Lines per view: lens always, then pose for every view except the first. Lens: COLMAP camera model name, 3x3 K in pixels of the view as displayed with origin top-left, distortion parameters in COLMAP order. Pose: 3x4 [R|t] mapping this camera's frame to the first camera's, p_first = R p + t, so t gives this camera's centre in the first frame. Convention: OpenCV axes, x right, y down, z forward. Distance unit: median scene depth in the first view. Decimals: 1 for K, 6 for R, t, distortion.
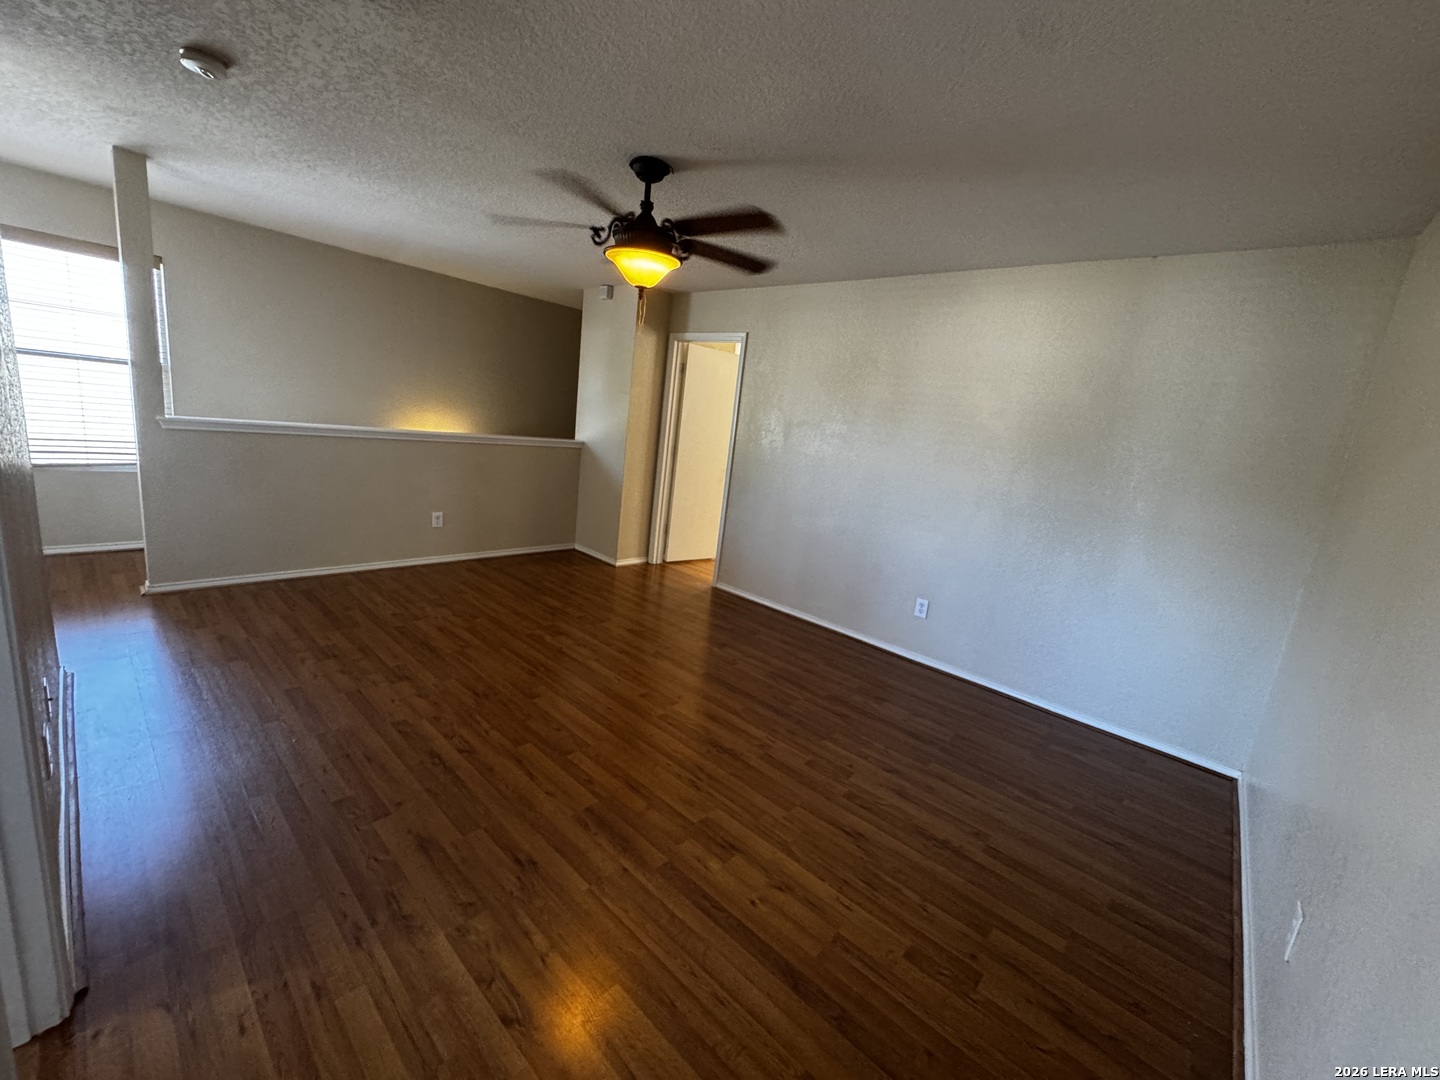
lens RADIAL K [[577.6, 0, 721.1], [0, 577.6, 540.1], [0, 0, 1]] dist [-0.004278, 0.001039]
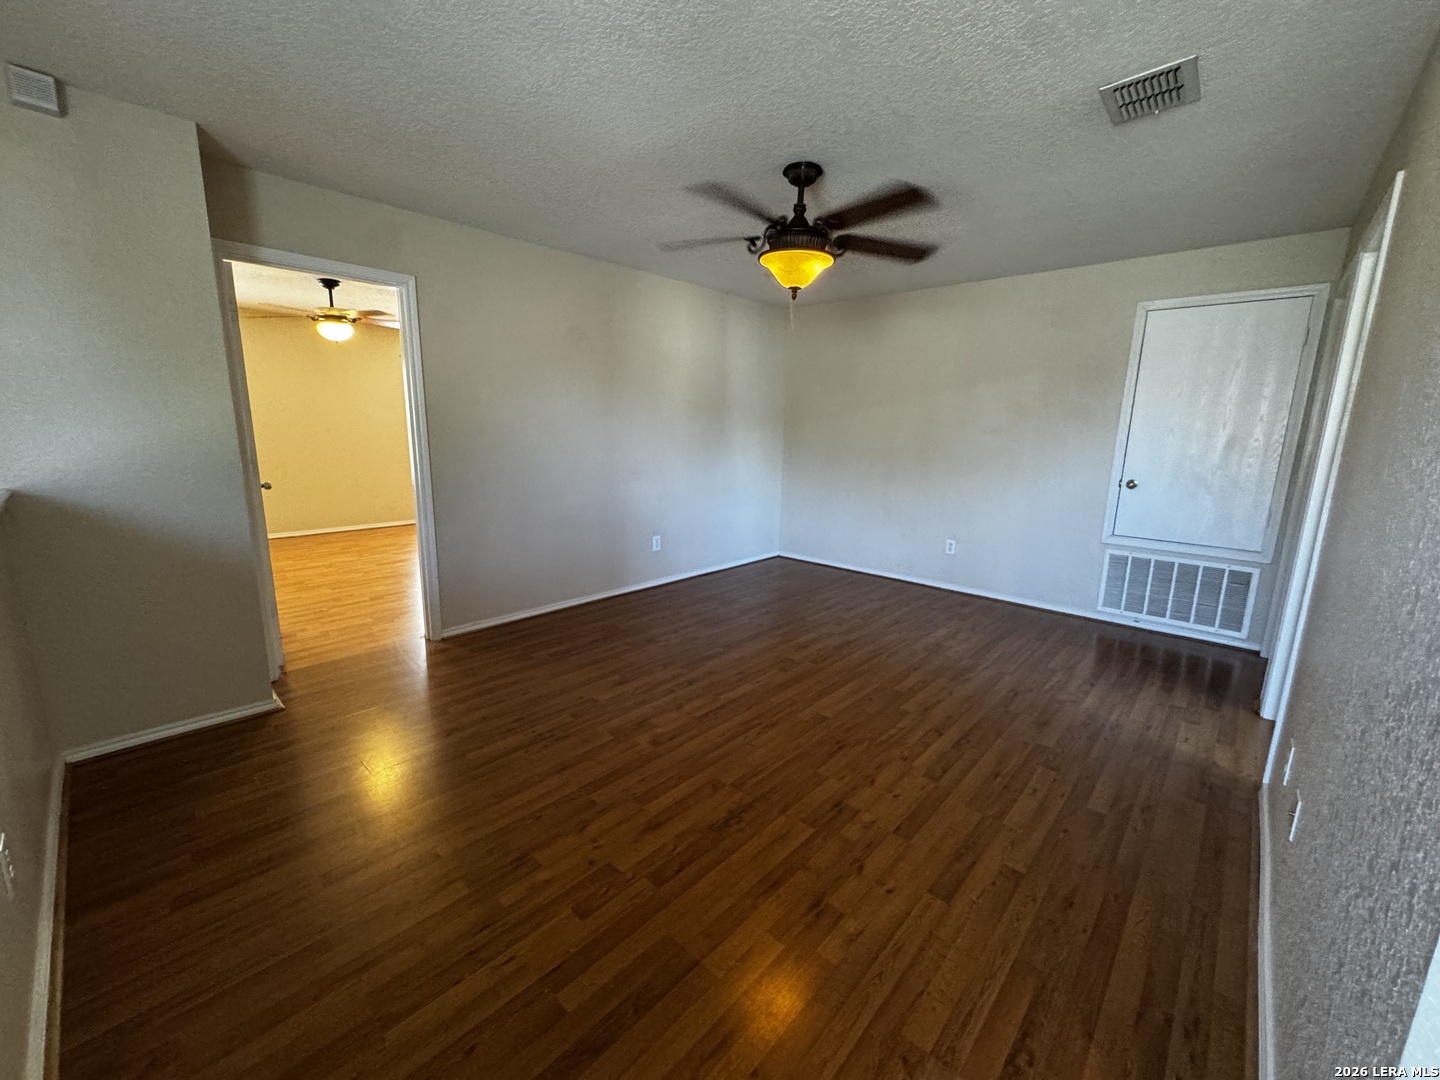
lens RADIAL K [[577.6, 0, 721.6], [0, 577.6, 539.7], [0, 0, 1]] dist [-0.004278, 0.001039]
pose [[0.014368, -0.303785, 0.952632, -1.098568], [0.186457, 0.936833, 0.295934, -0.305065], [-0.982358, 0.173373, 0.070103, 0.999484]]
